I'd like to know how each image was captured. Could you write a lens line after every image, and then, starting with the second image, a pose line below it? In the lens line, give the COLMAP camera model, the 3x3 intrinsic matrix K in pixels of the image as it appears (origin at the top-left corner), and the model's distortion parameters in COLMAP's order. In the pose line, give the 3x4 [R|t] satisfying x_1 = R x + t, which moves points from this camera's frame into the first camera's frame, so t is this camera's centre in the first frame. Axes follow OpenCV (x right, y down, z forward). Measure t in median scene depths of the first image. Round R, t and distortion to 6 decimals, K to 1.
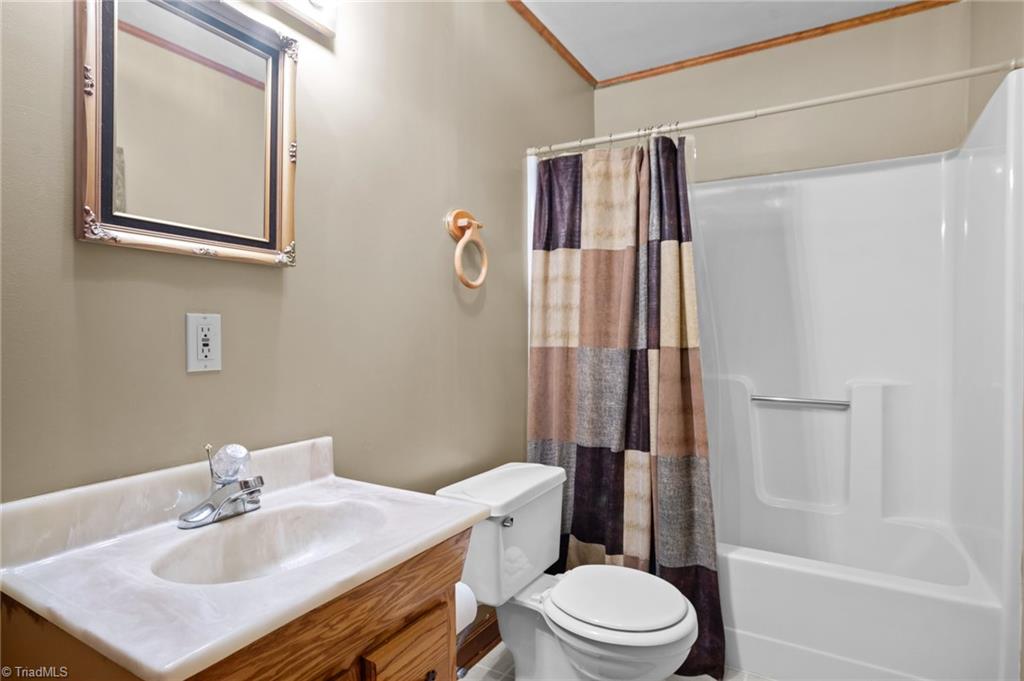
lens RADIAL K [[549.3, 0, 513.0], [0, 549.3, 356.5], [0, 0, 1]] dist [-0.062491, 0.028424]
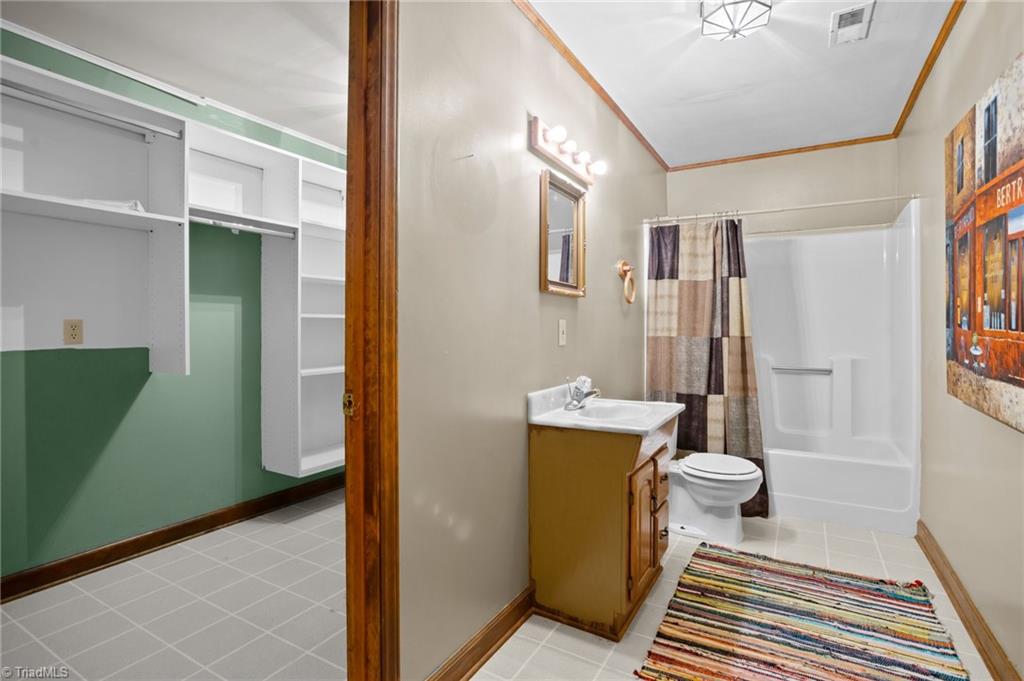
lens RADIAL K [[502.4, 0, 508.9], [0, 502.4, 338.0], [0, 0, 1]] dist [-0.074131, 0.027543]
pose [[0.999988, 0.001650, -0.004675, -0.417697], [-0.001747, 0.999779, -0.020940, 0.022346], [0.004640, 0.020948, 0.999770, -0.589853]]
